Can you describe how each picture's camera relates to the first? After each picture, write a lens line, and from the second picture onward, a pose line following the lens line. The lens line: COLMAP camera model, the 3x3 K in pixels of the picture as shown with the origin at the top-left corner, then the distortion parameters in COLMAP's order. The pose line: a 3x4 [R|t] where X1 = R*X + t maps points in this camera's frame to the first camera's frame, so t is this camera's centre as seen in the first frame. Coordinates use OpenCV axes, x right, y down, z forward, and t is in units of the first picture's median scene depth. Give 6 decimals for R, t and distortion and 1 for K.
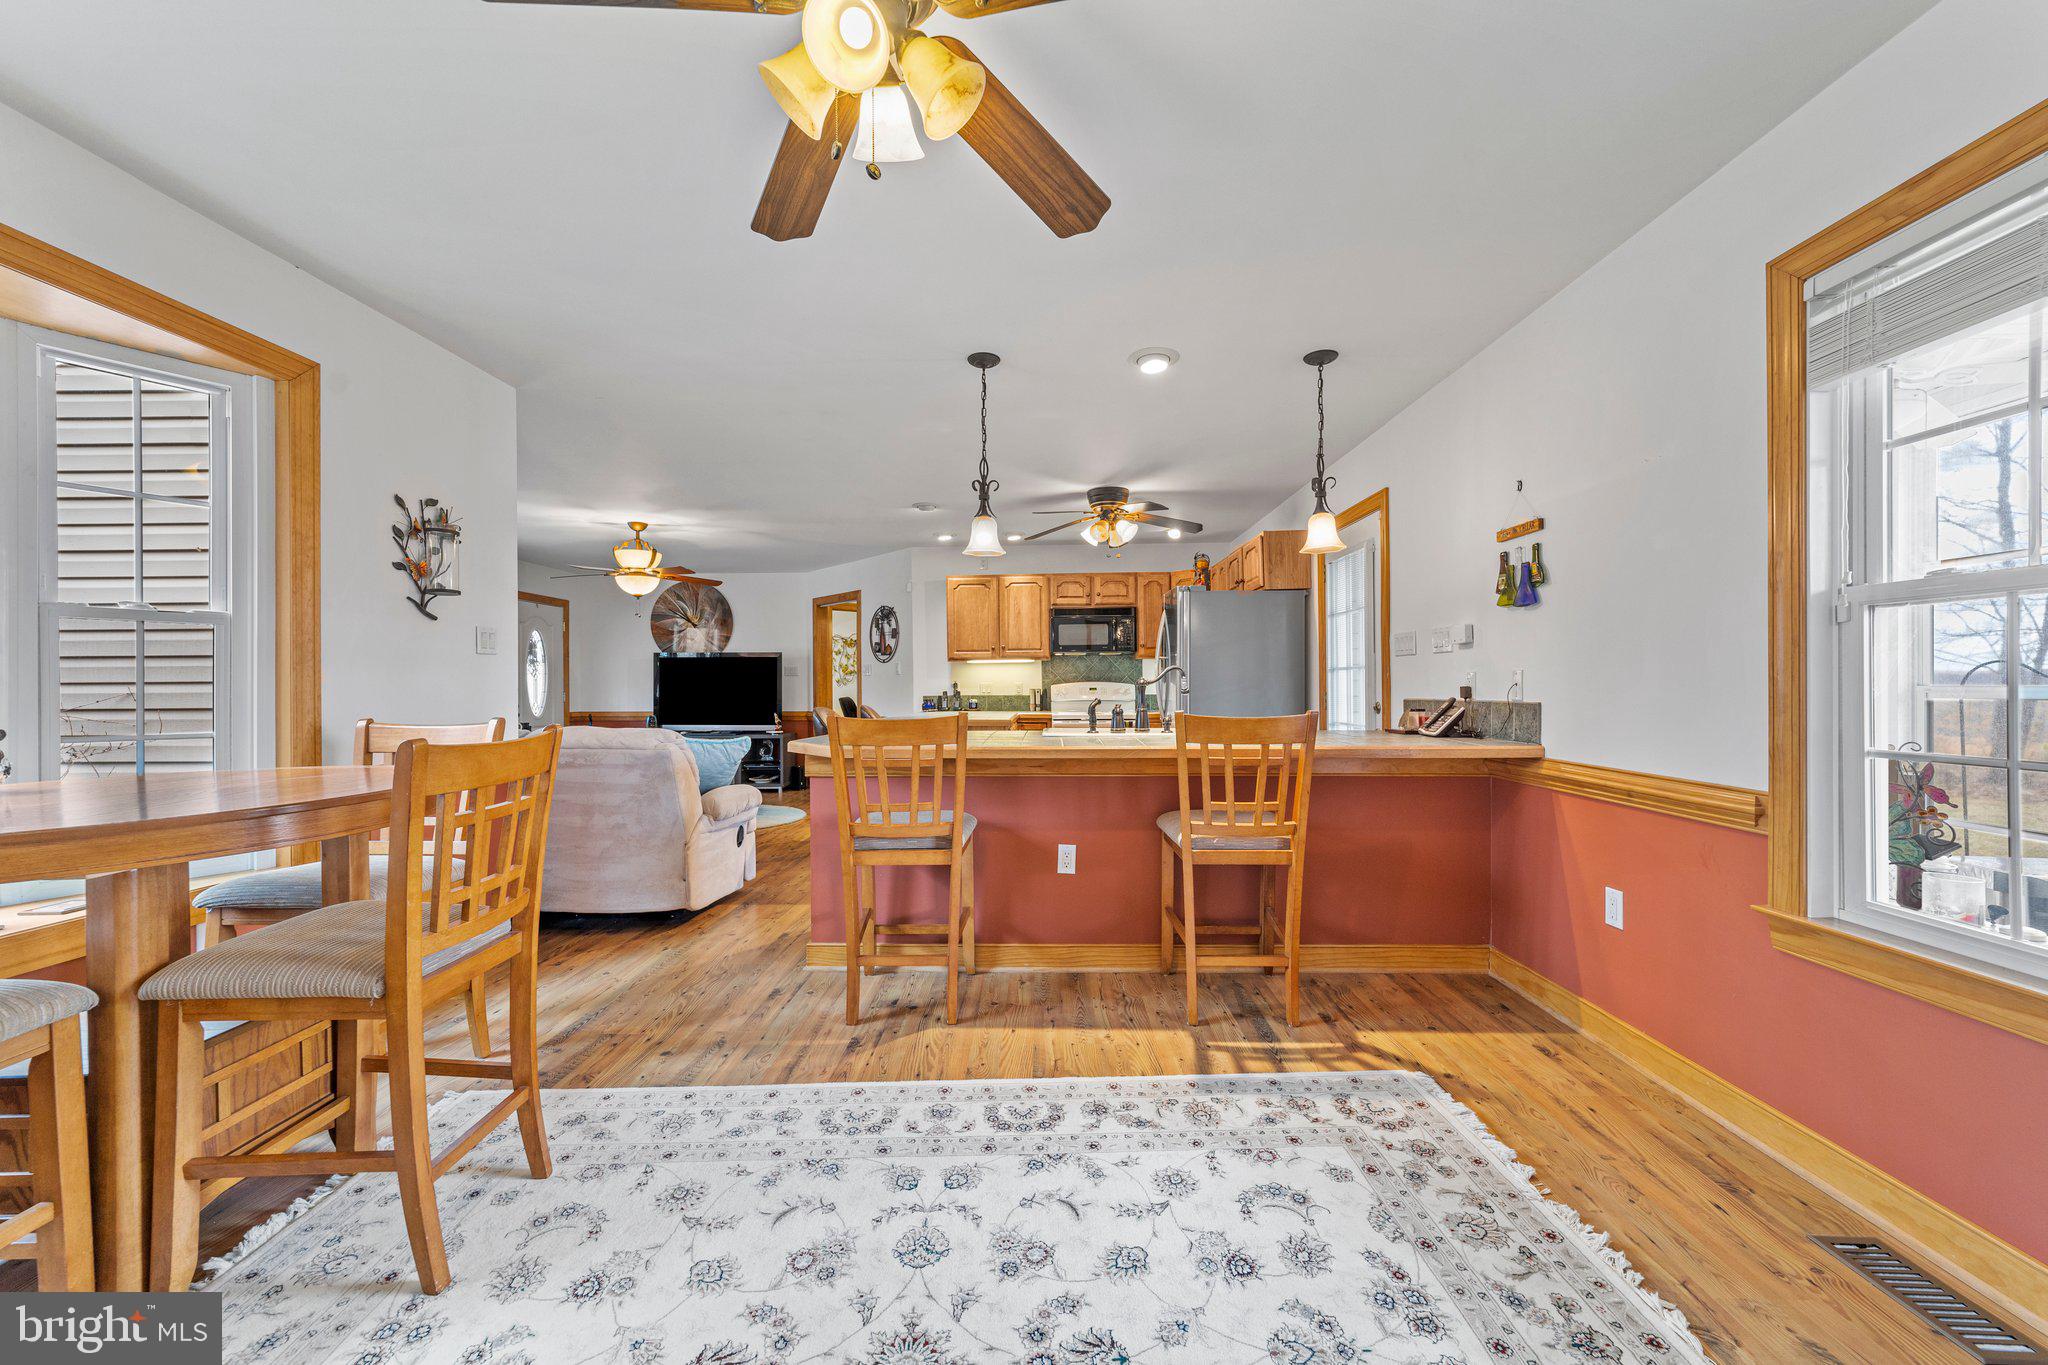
lens RADIAL K [[777.8, 0, 1024.0], [0, 777.8, 682.5], [0, 0, 1]] dist [-0.013847, 0.006019]
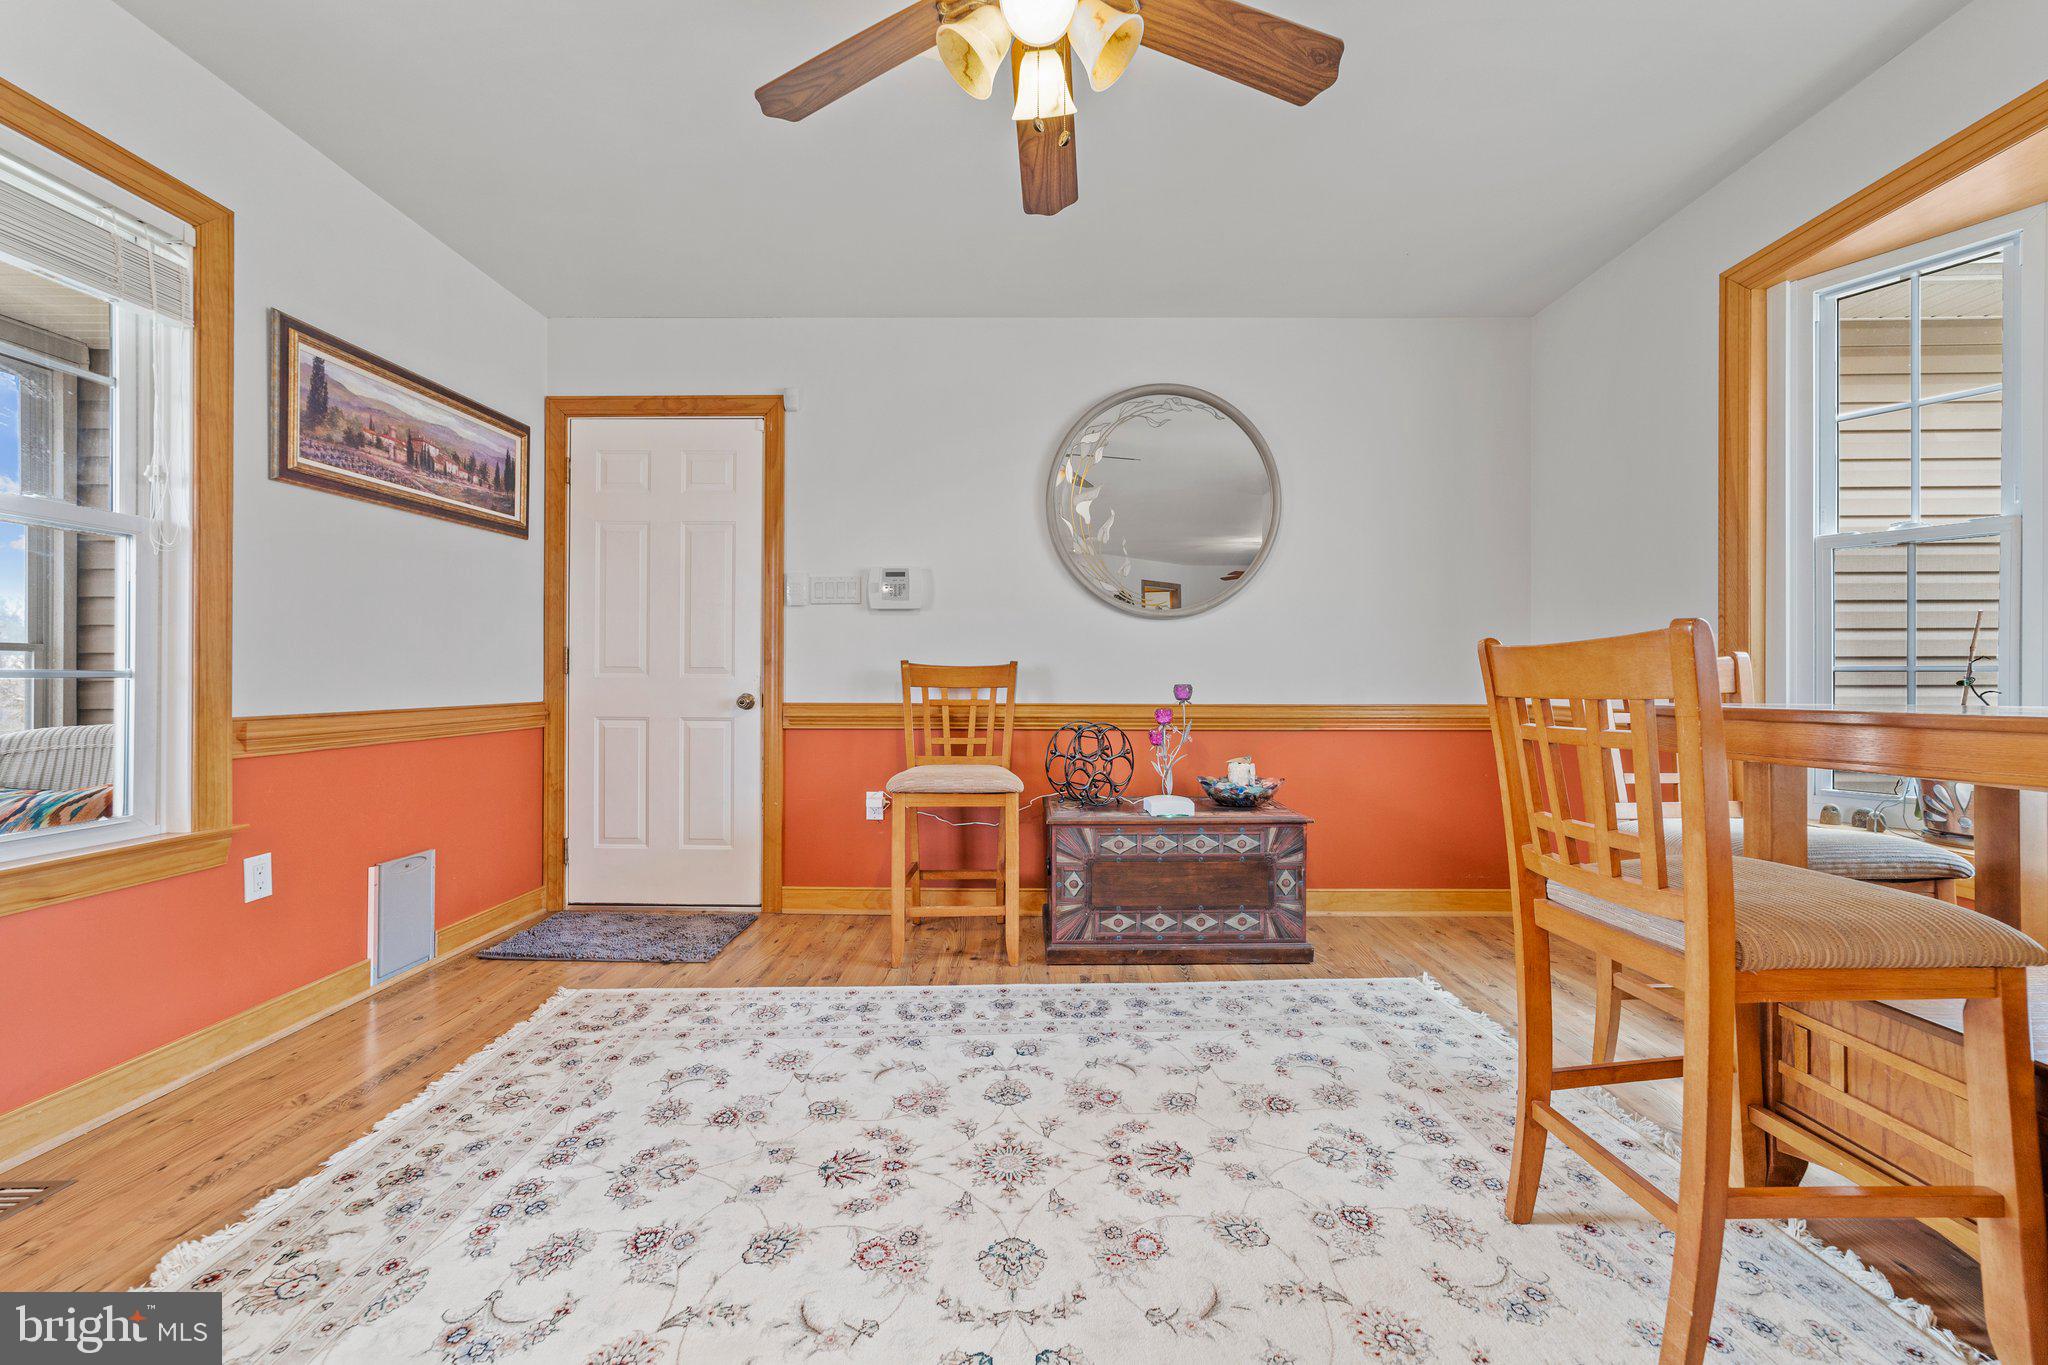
lens RADIAL K [[790.3, 0, 1024.7], [0, 790.3, 674.7], [0, 0, 1]] dist [0.000691, 0.000274]
pose [[-0.999965, 0.004702, -0.006915, -0.083214], [0.004747, 0.999968, -0.006438, 0.066785], [0.006884, -0.006471, -0.999955, 1.075831]]
